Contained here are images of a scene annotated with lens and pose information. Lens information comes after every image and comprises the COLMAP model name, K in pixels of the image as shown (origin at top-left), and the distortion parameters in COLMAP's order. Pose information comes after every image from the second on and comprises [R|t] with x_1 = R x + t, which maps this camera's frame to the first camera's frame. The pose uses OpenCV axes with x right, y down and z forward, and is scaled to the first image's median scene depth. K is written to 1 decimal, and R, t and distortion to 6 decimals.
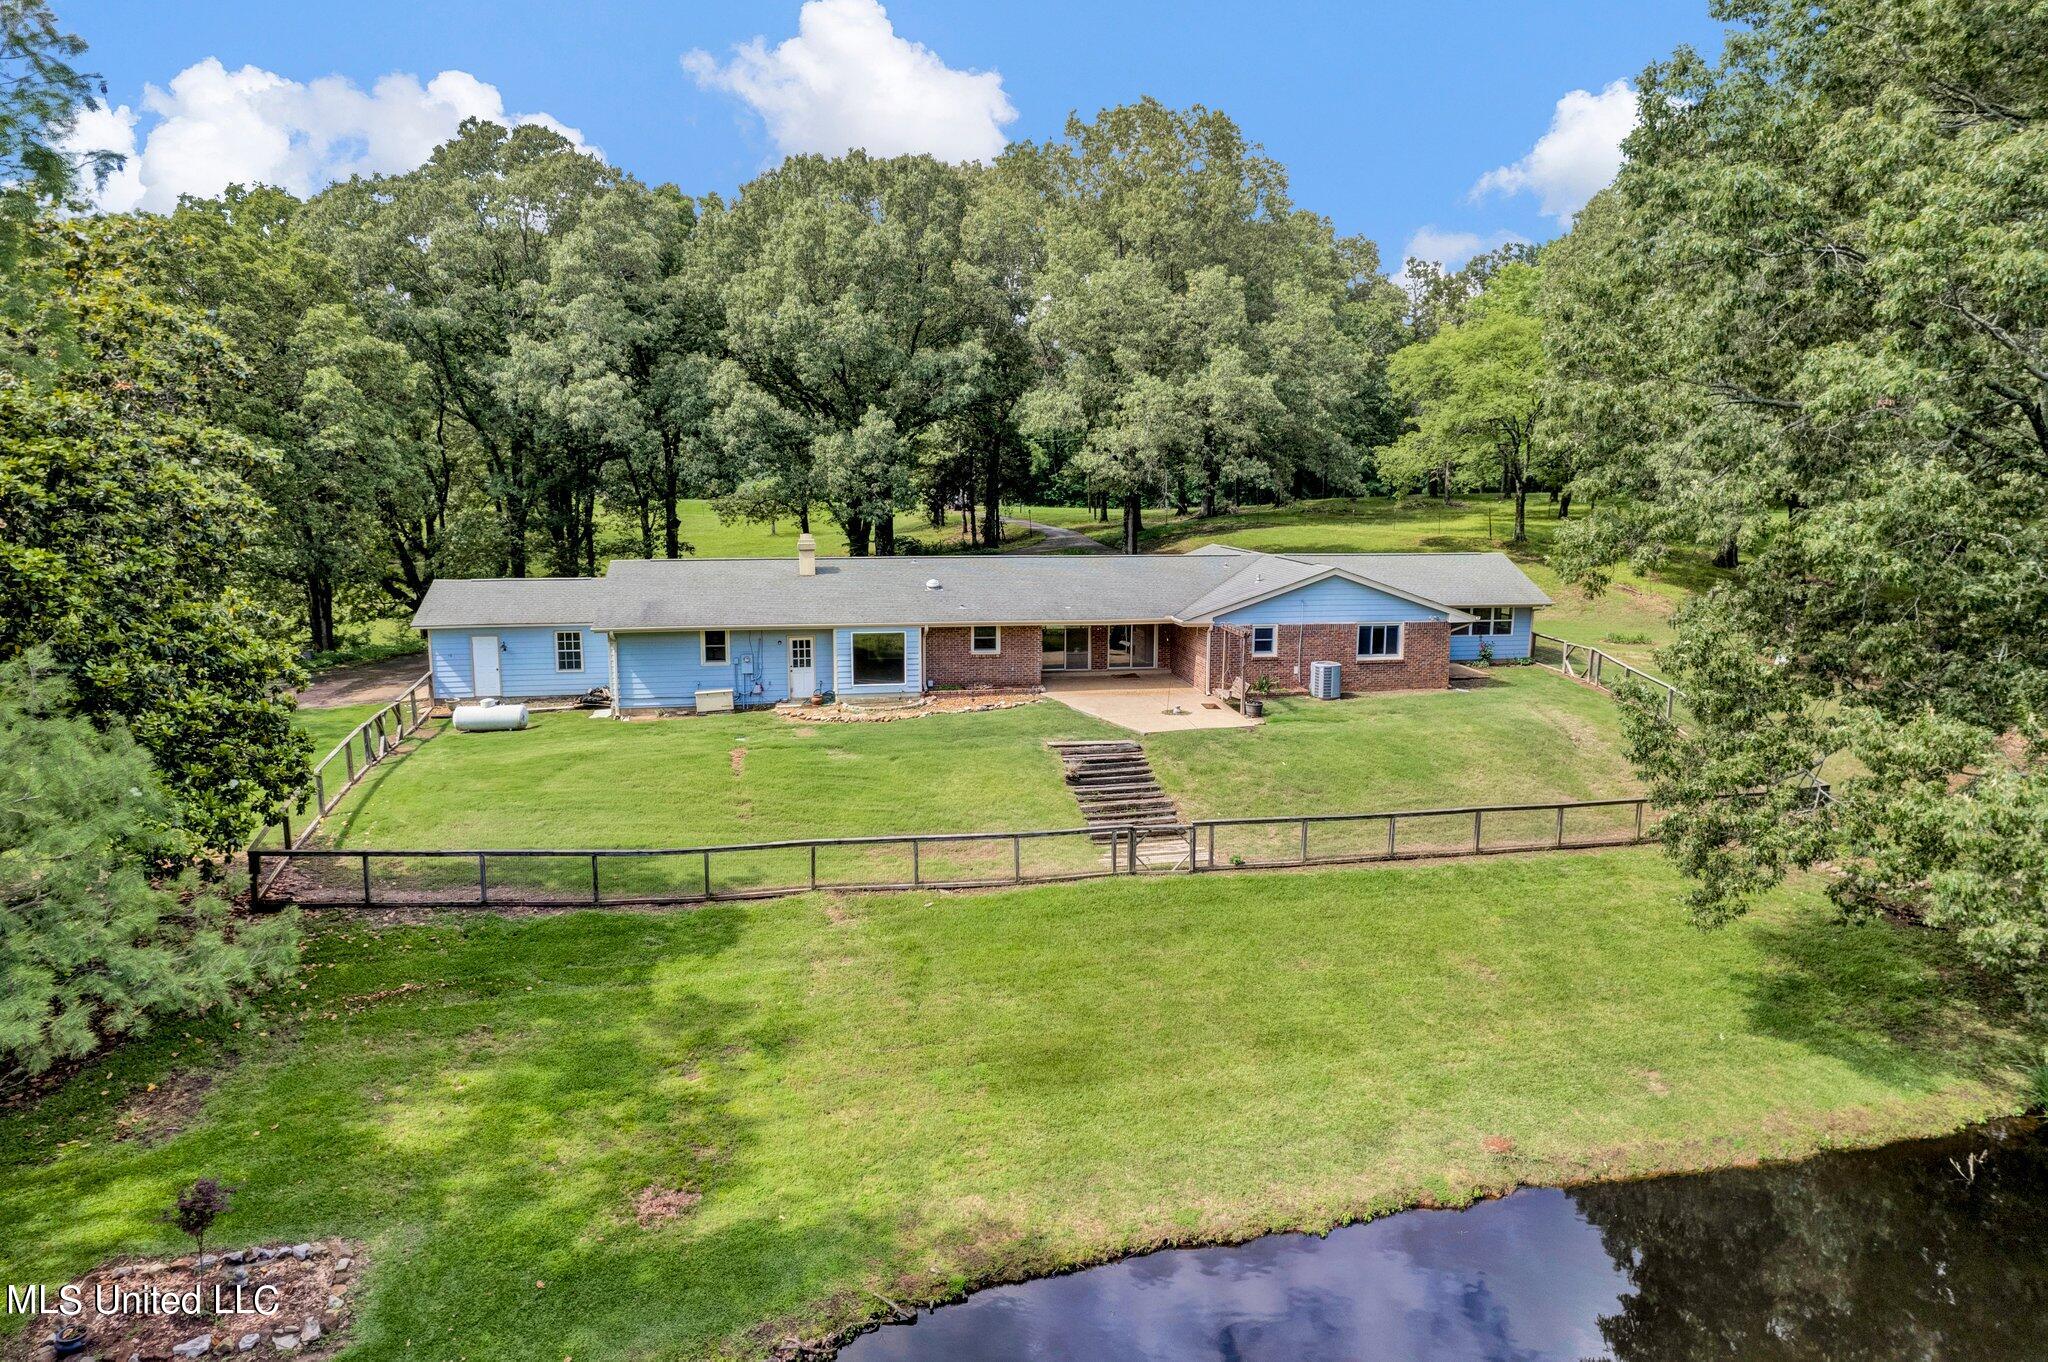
lens RADIAL K [[1362.8, 0, 1020.6], [0, 1362.8, 684.5], [0, 0, 1]] dist [-0.005375, 0.005803]
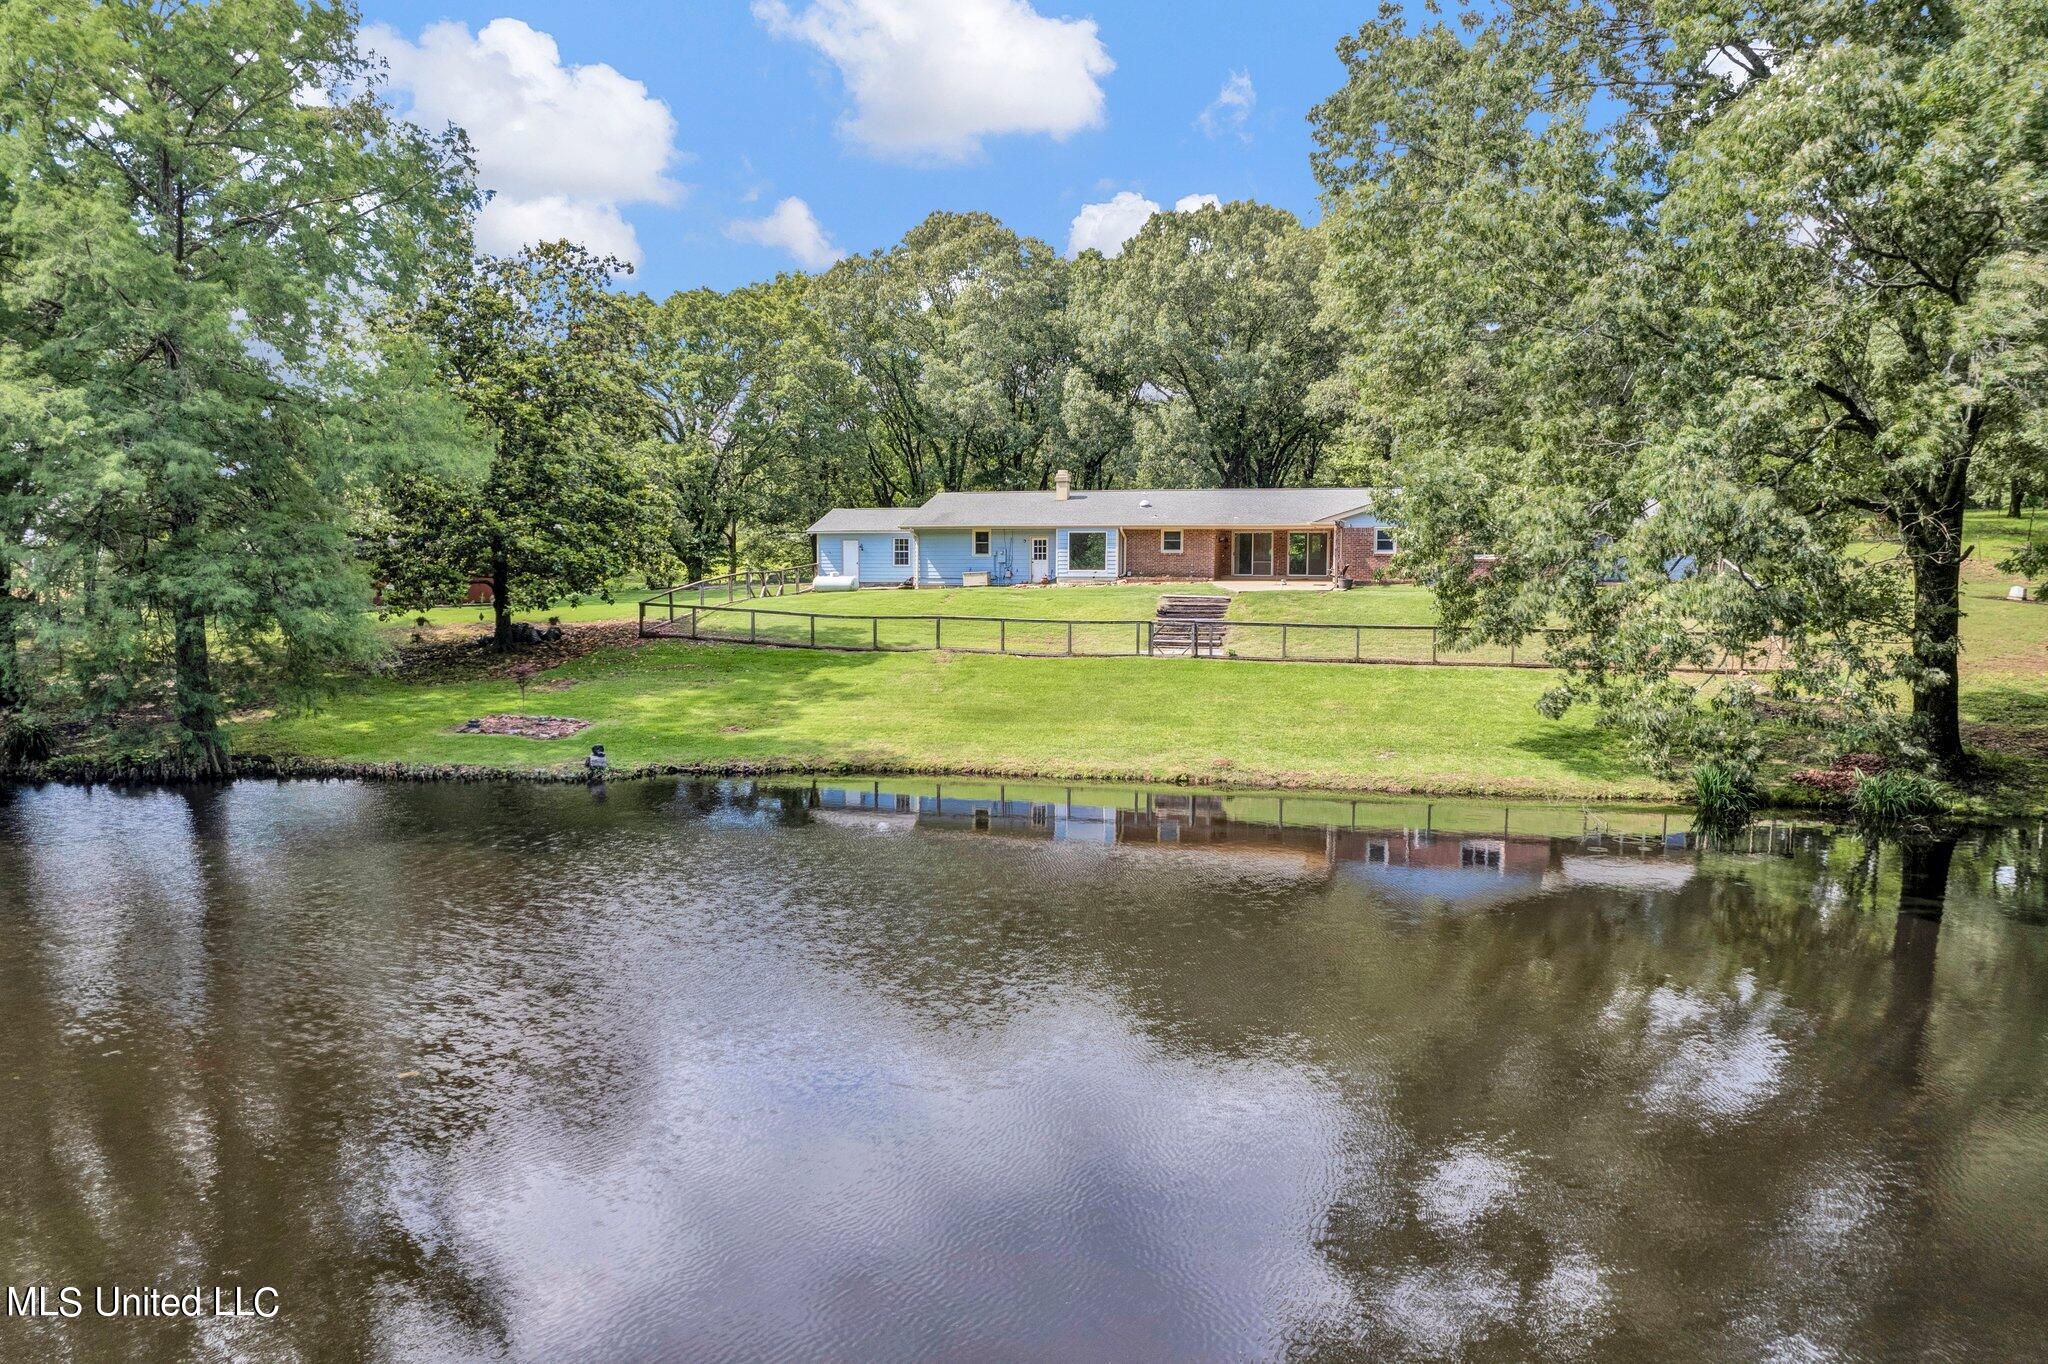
lens RADIAL K [[1362.8, 0, 1028.3], [0, 1362.8, 678.2], [0, 0, 1]] dist [-0.005375, 0.005803]
pose [[0.899048, 0.036348, -0.436338, 0.431049], [-0.069265, 0.995807, -0.059764, 0.187956], [0.432336, 0.083954, 0.897796, -0.236104]]
